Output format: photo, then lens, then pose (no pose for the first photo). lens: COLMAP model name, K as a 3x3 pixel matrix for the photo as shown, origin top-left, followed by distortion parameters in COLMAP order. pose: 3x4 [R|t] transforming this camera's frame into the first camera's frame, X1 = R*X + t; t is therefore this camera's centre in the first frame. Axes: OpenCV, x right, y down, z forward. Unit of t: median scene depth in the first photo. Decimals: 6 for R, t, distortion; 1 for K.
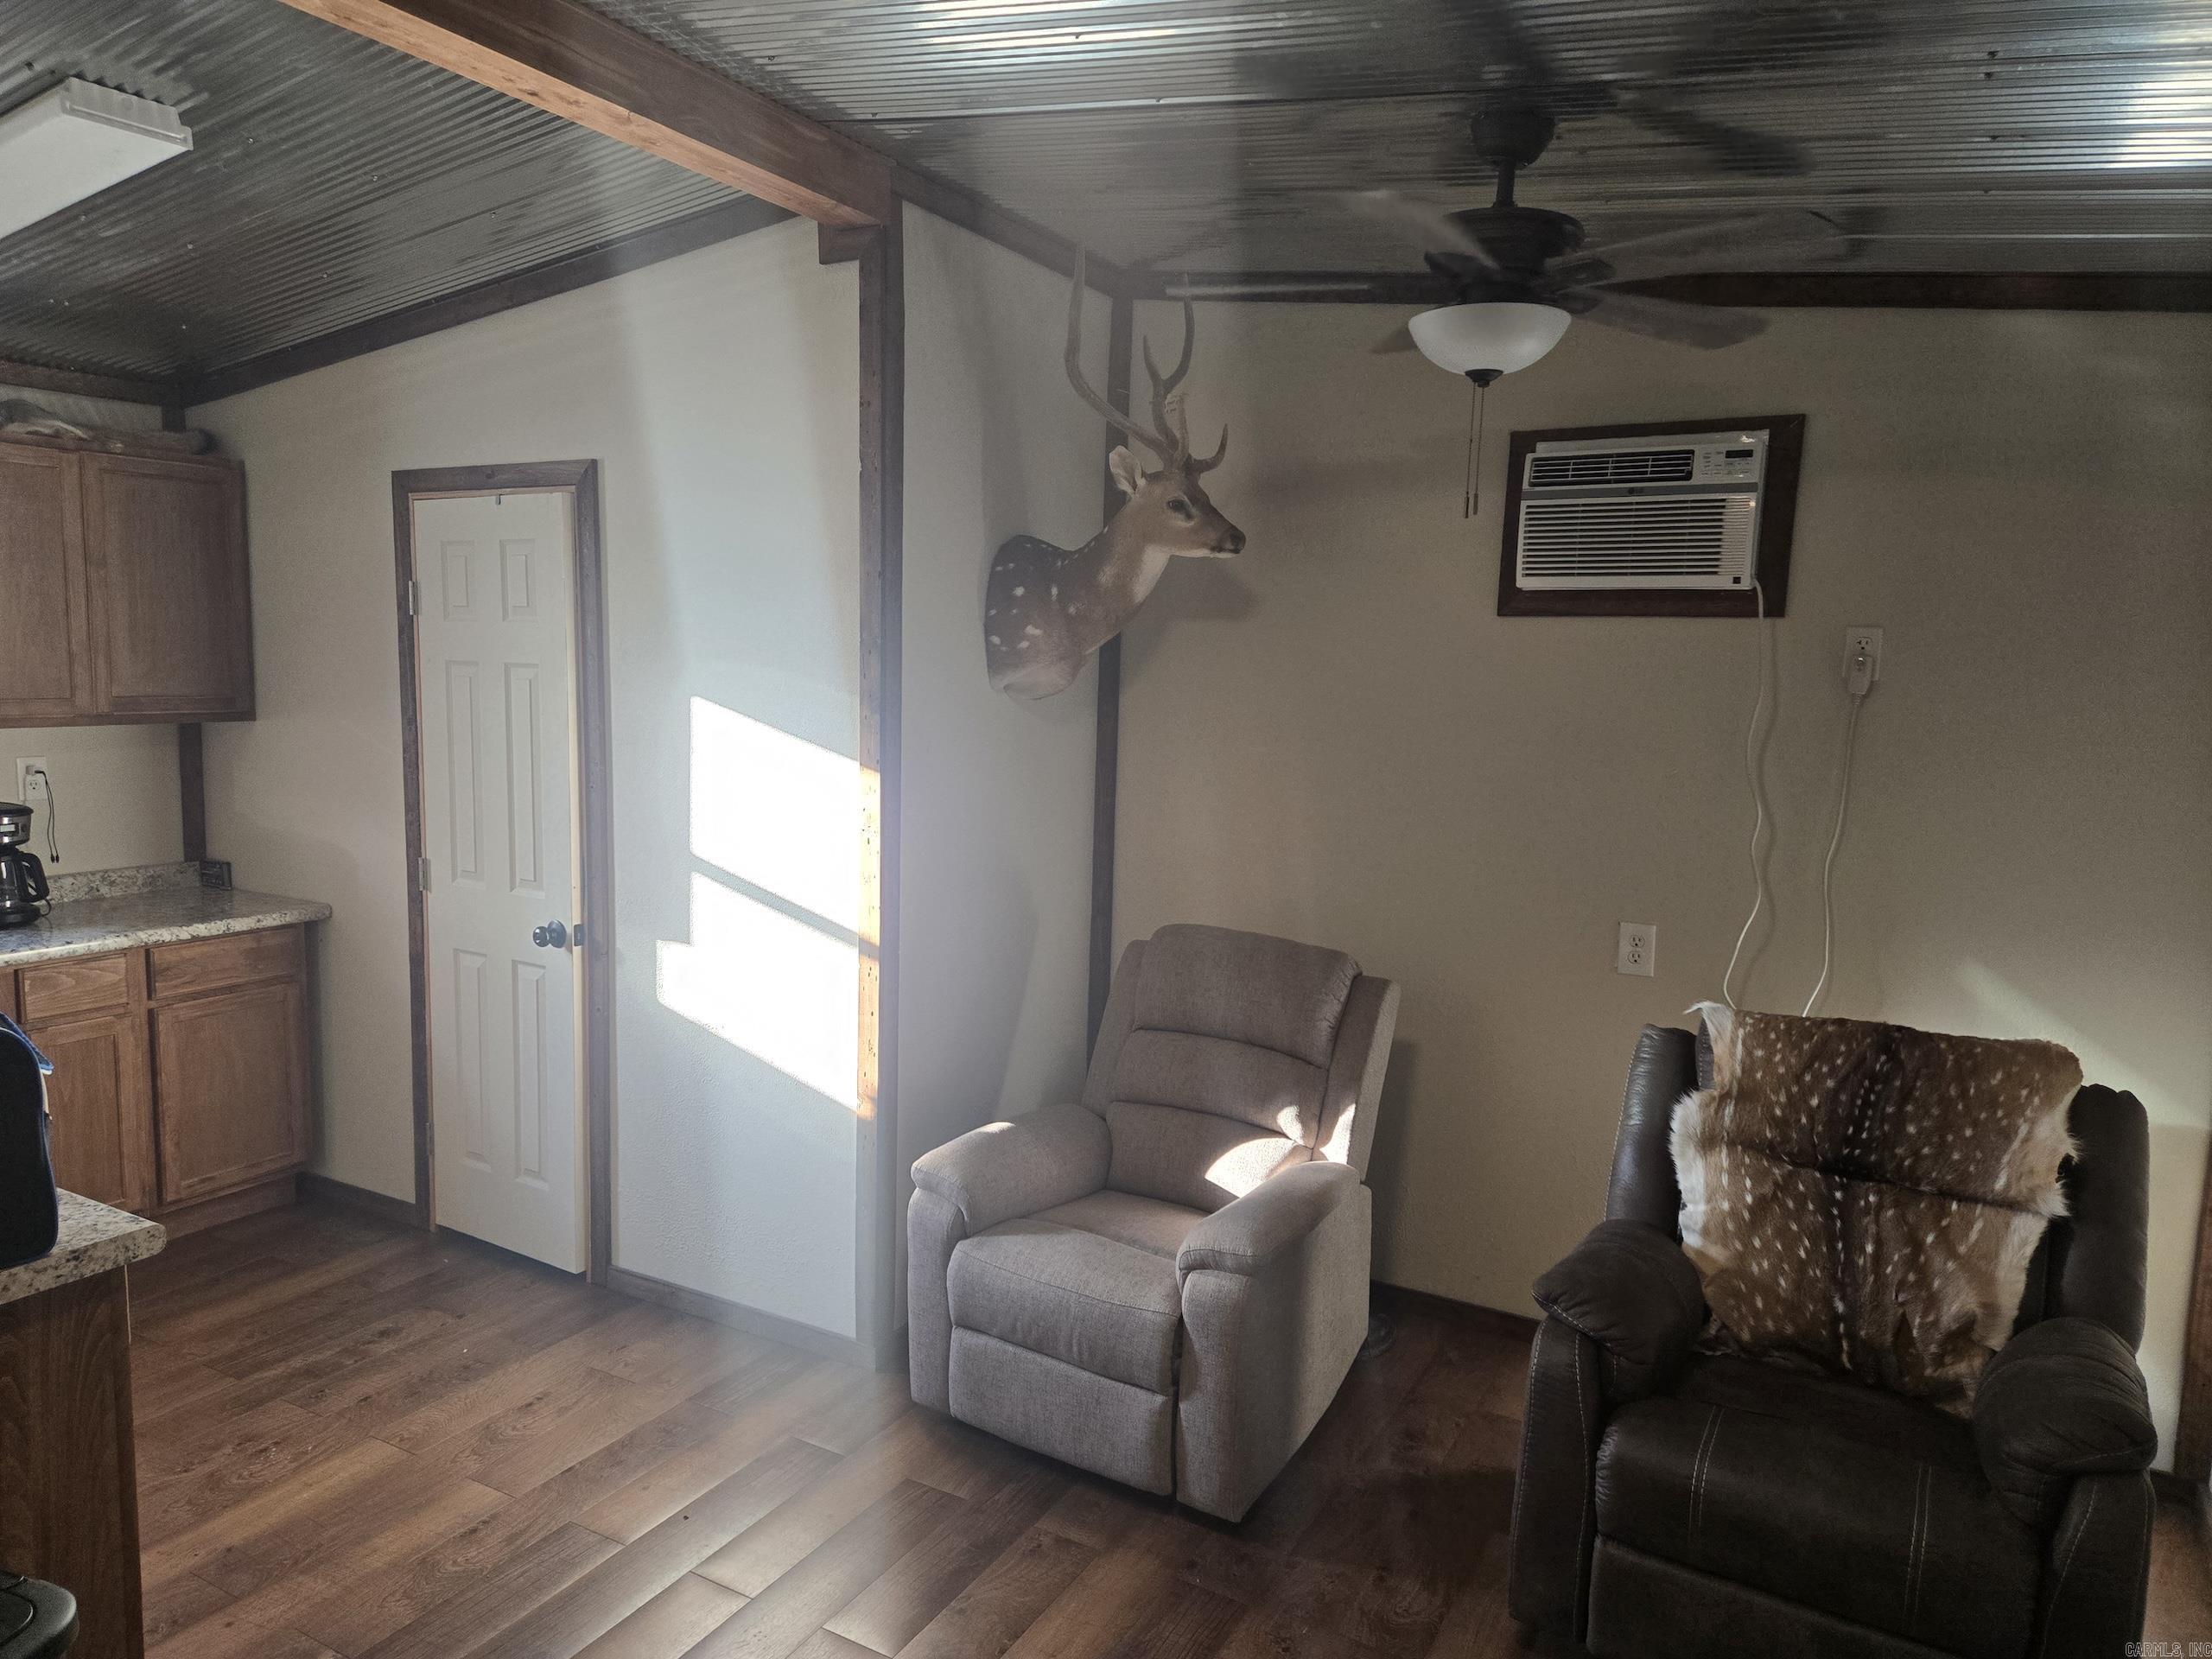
lens RADIAL K [[1471.4, 0, 1066.6], [0, 1471.4, 831.7], [0, 0, 1]] dist [0.083973, -0.064812]
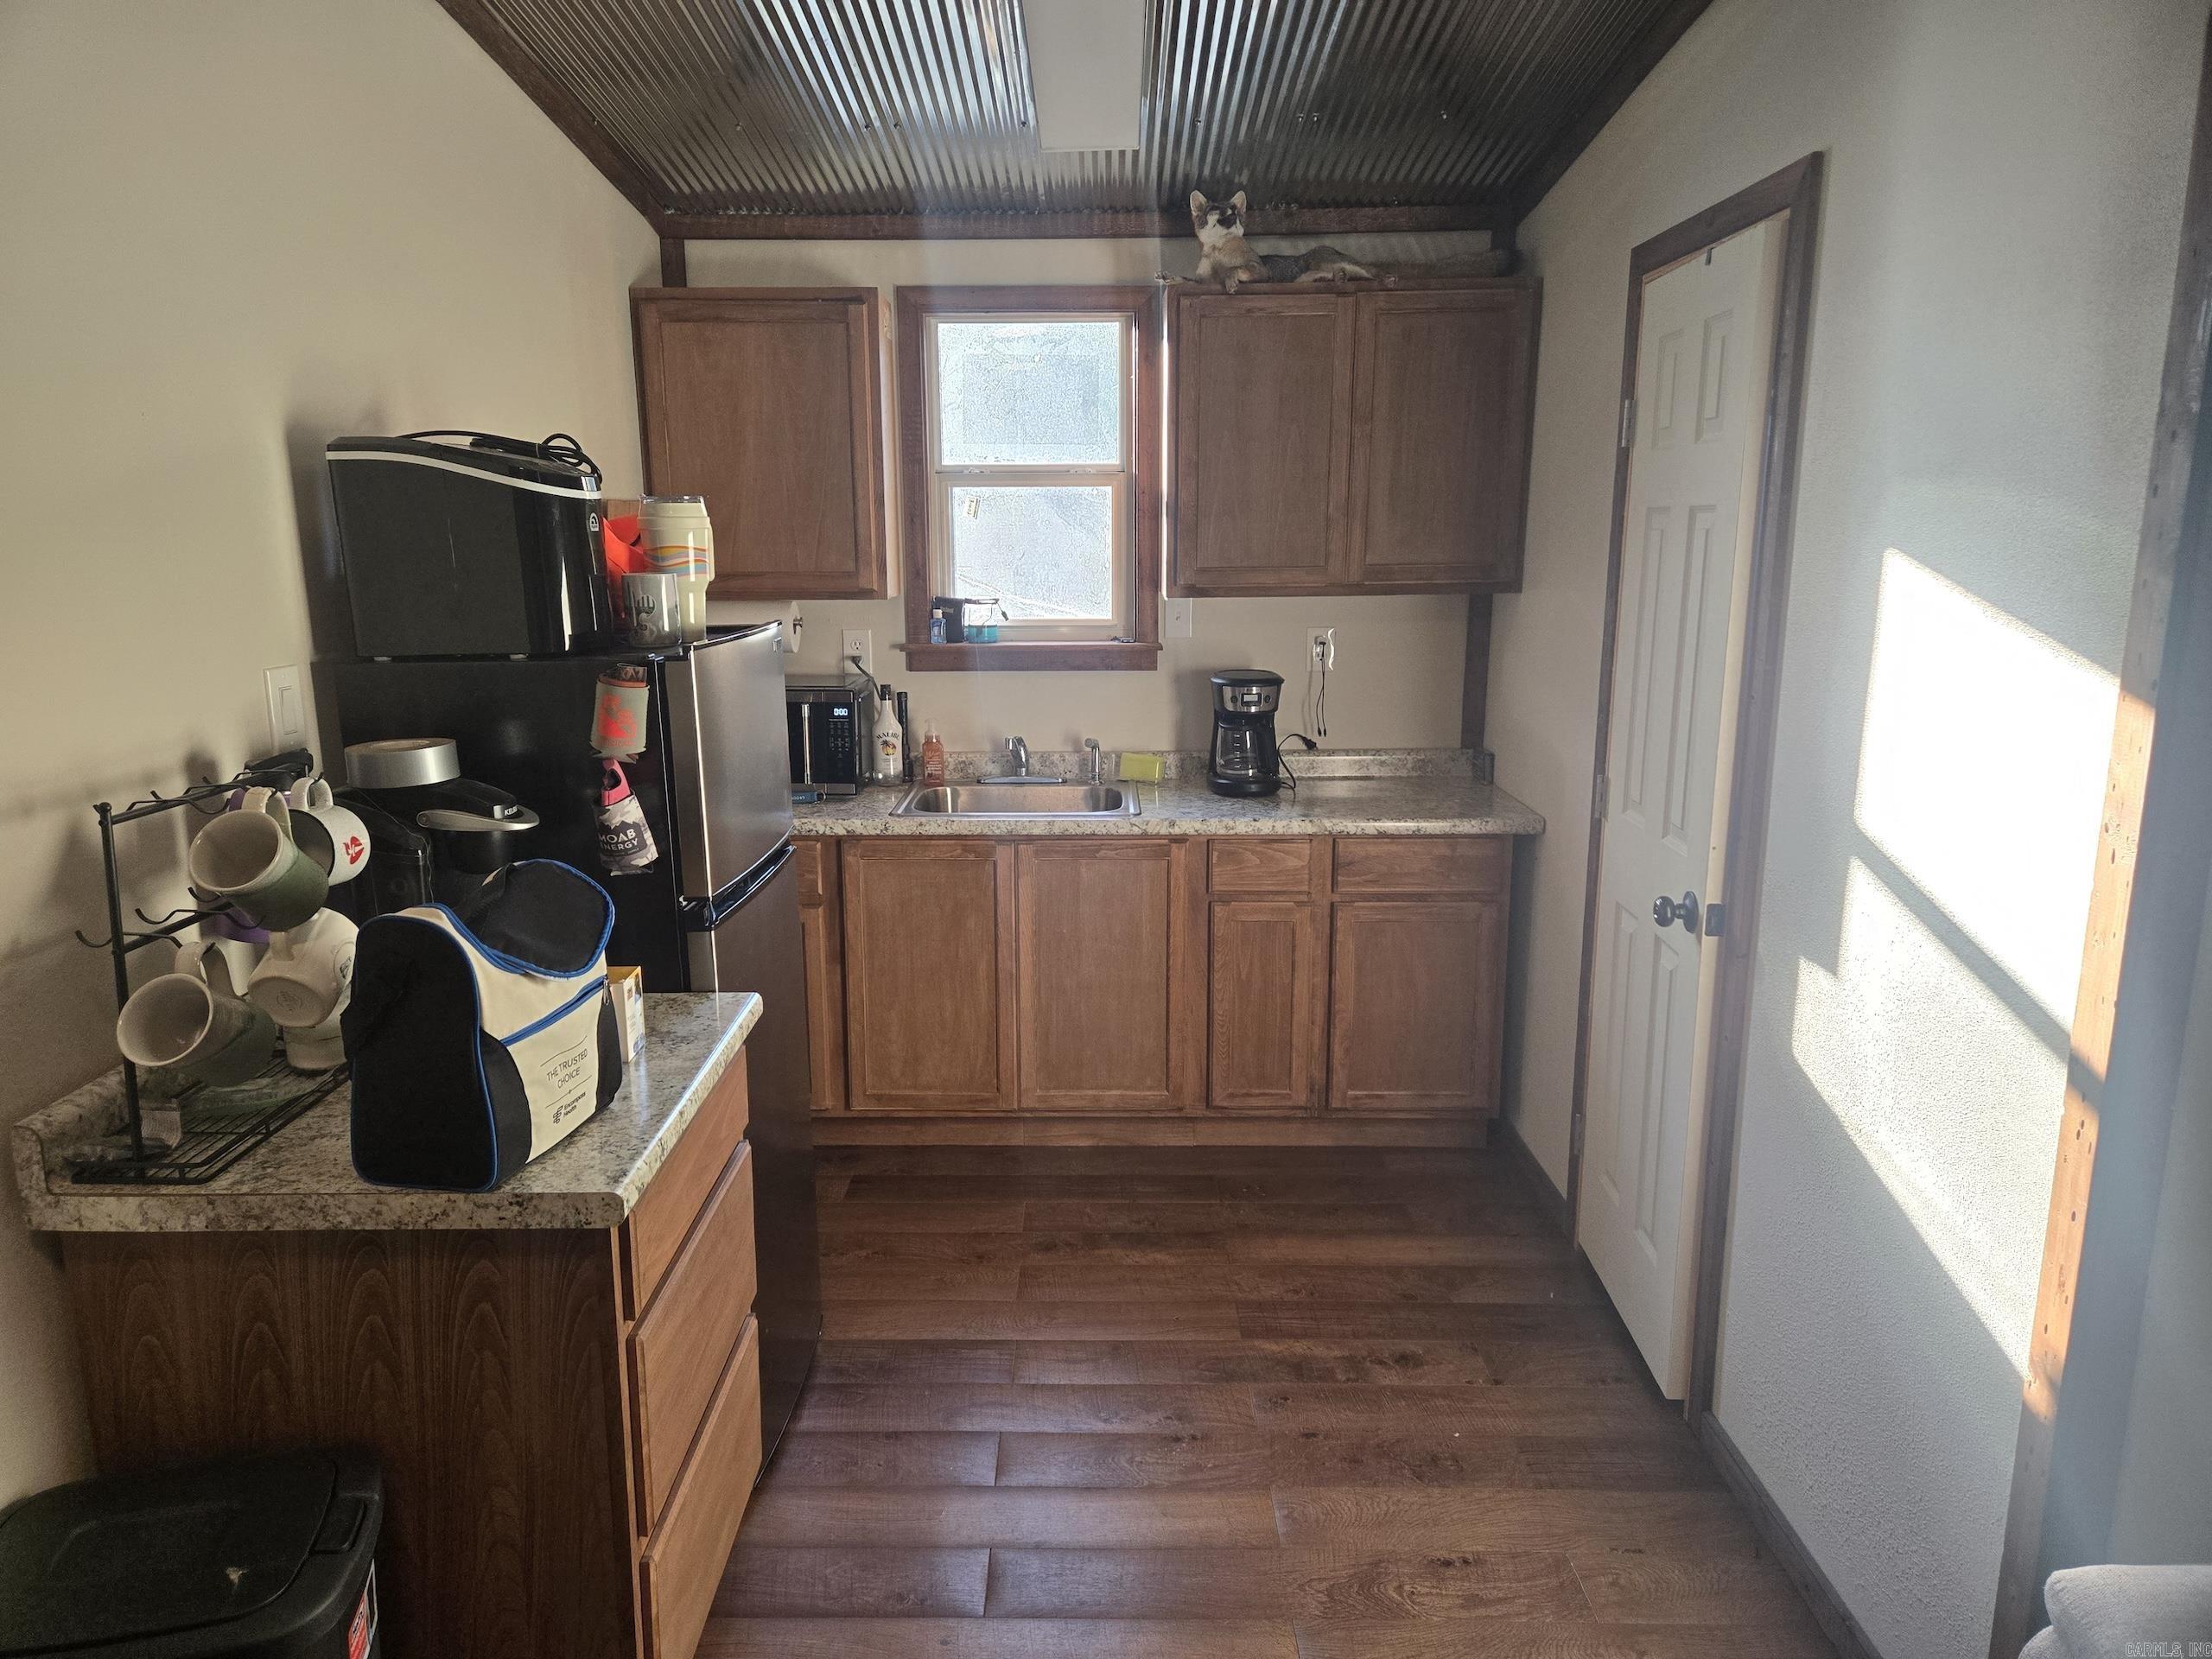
lens RADIAL K [[1471.4, 0, 1066.6], [0, 1471.4, 831.7], [0, 0, 1]] dist [0.083973, -0.064812]
pose [[0.499116, 0.151771, -0.853141, 0.083396], [-0.087121, 0.988343, 0.124854, -0.025487], [0.862145, 0.012010, 0.506520, 0.393864]]
